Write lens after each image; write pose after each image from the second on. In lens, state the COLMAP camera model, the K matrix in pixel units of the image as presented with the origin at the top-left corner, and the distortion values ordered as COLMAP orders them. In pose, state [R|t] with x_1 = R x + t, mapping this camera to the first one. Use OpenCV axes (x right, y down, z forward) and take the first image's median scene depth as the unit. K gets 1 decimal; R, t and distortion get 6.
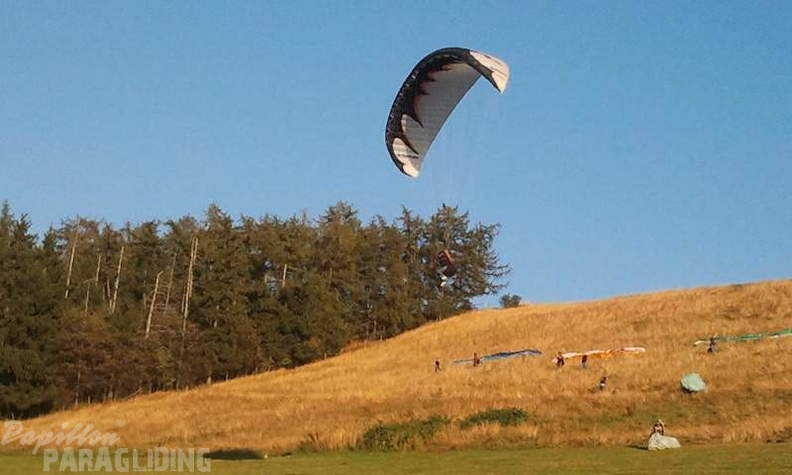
lens RADIAL K [[1666.7, 0, 408.1], [0, 1666.7, 237.0], [0, 0, 1]] dist [0.106181, -0.427409]
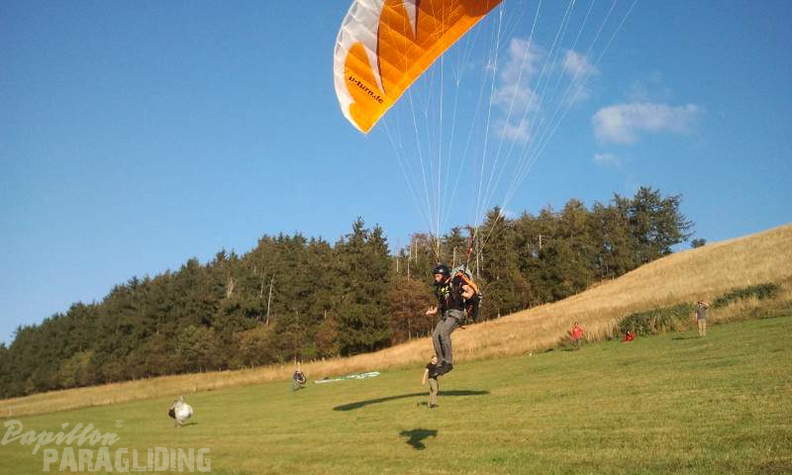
lens RADIAL K [[806.7, 0, 385.5], [0, 806.7, 199.7], [0, 0, 1]] dist [-0.015305, -0.025642]
pose [[0.953915, -0.149727, -0.260053, -0.013463], [0.126873, 0.986594, -0.102646, 0.043339], [0.271936, 0.064922, 0.960123, 0.271178]]
